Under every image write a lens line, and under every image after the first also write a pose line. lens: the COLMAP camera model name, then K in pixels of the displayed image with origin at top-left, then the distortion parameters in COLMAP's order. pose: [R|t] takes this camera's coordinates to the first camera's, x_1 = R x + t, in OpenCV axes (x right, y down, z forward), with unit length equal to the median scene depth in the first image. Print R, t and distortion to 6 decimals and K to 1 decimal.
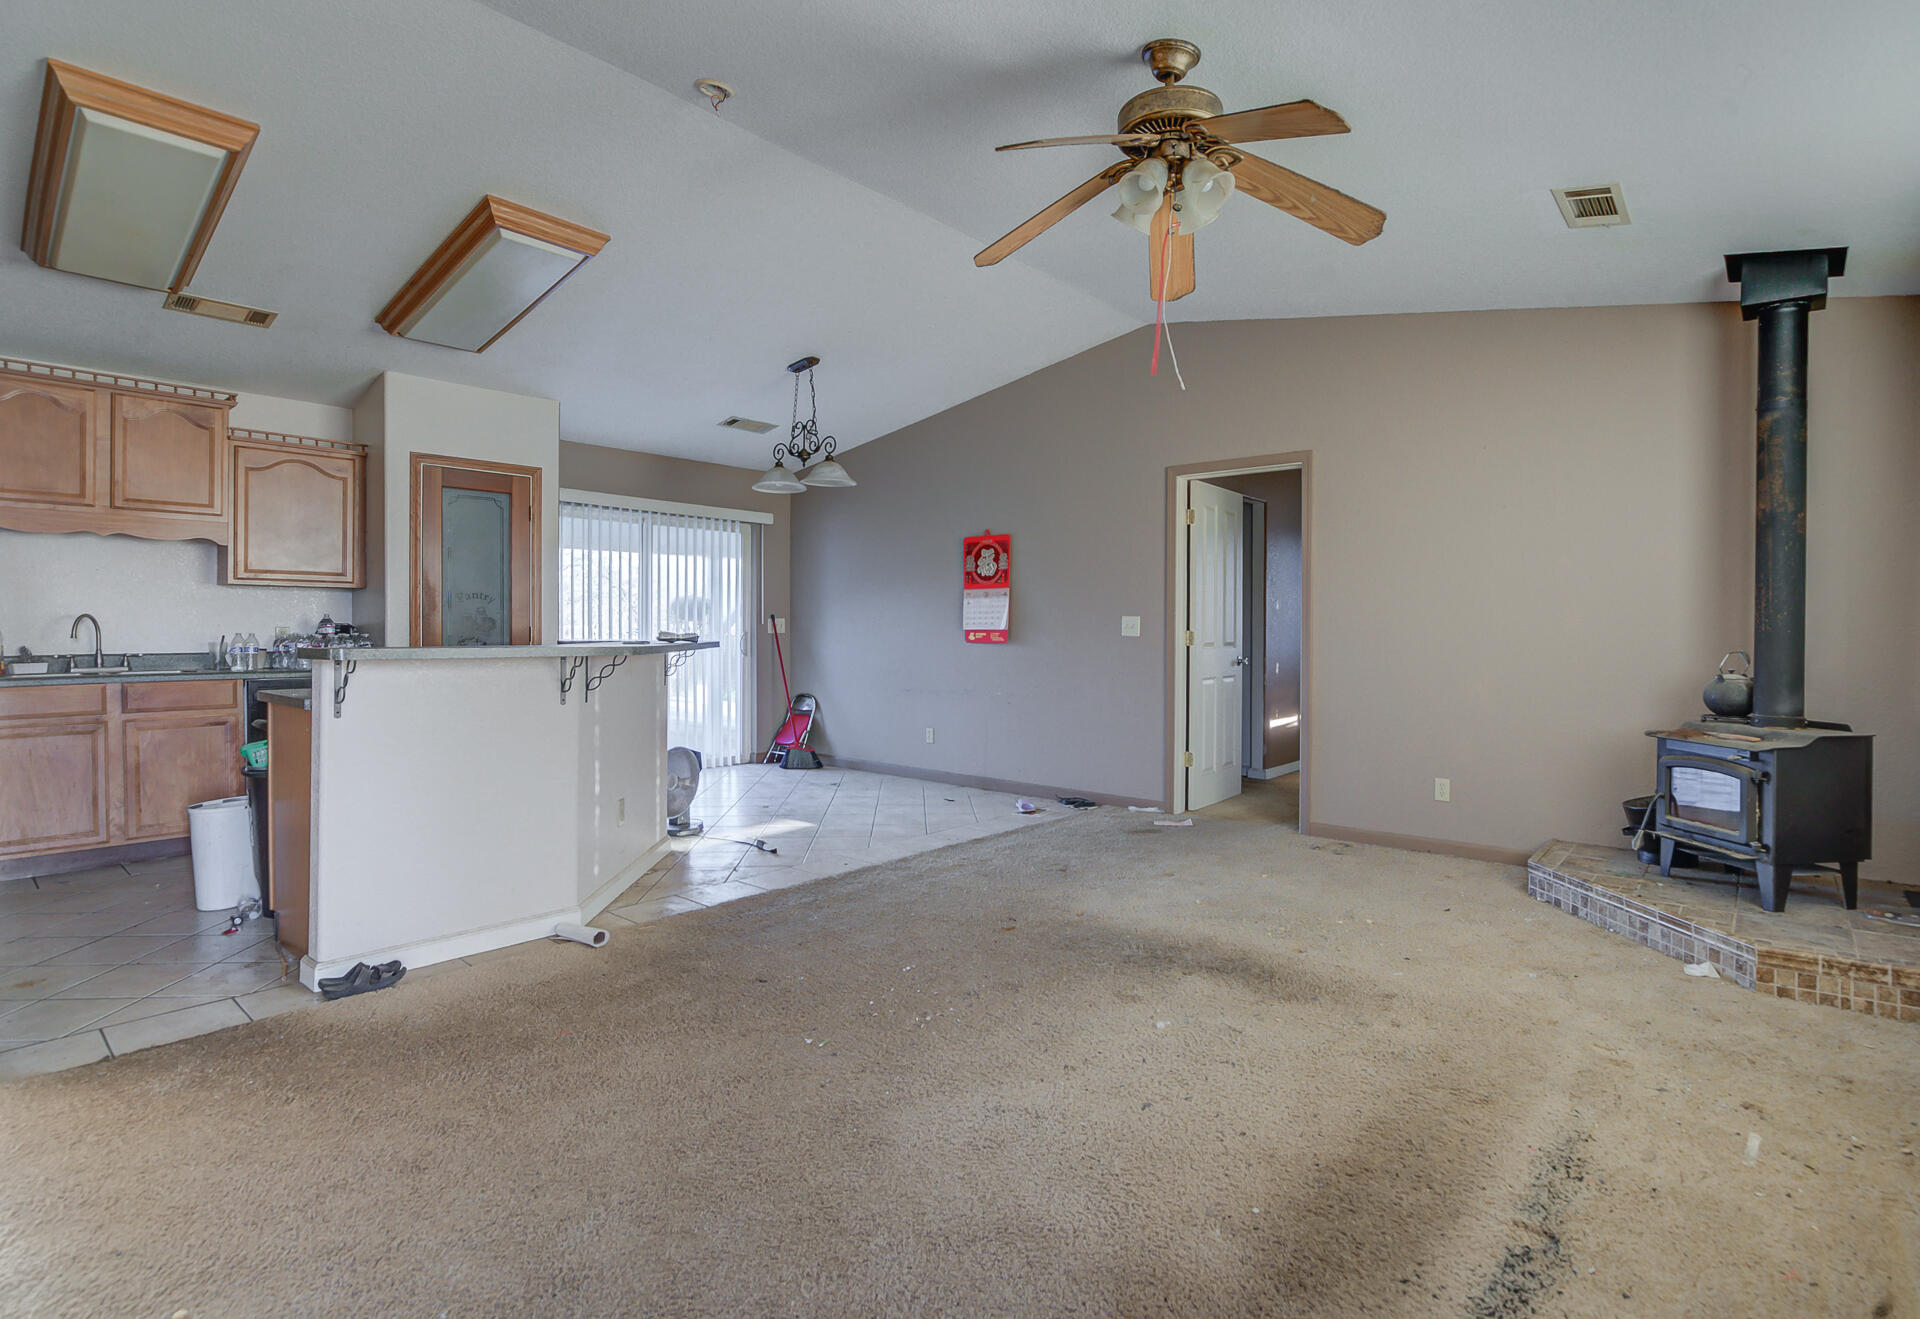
lens RADIAL K [[907.8, 0, 988.6], [0, 907.8, 629.2], [0, 0, 1]] dist [-0.026500, 0.003544]
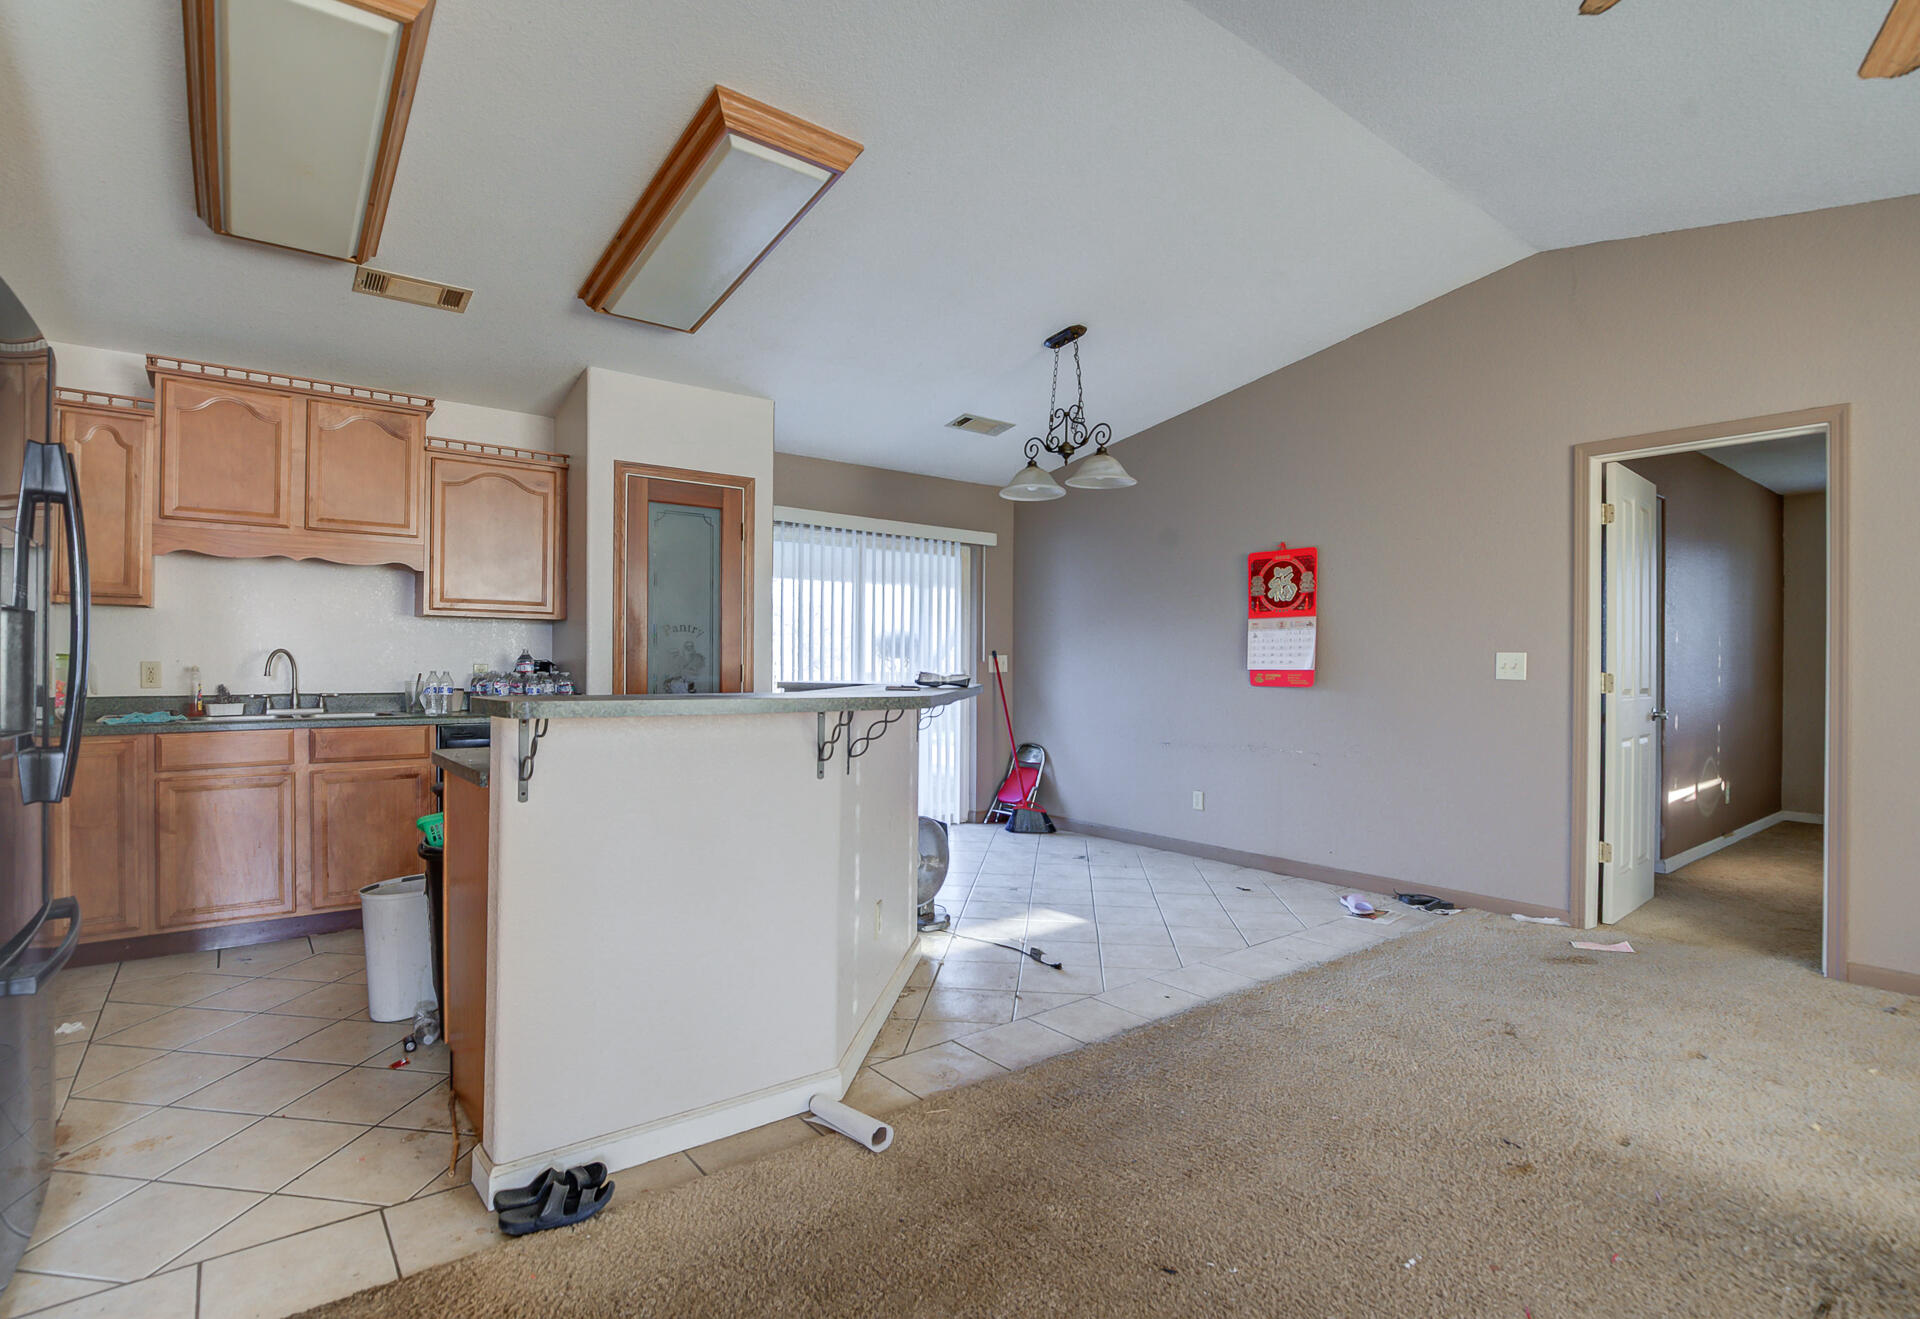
lens RADIAL K [[907.8, 0, 959.2], [0, 907.8, 656.3], [0, 0, 1]] dist [-0.026500, 0.003544]
pose [[0.980271, 0.001110, -0.197657, -0.162359], [-0.003346, 0.999934, -0.010982, -0.002122], [0.197632, 0.011427, 0.980210, 0.238400]]
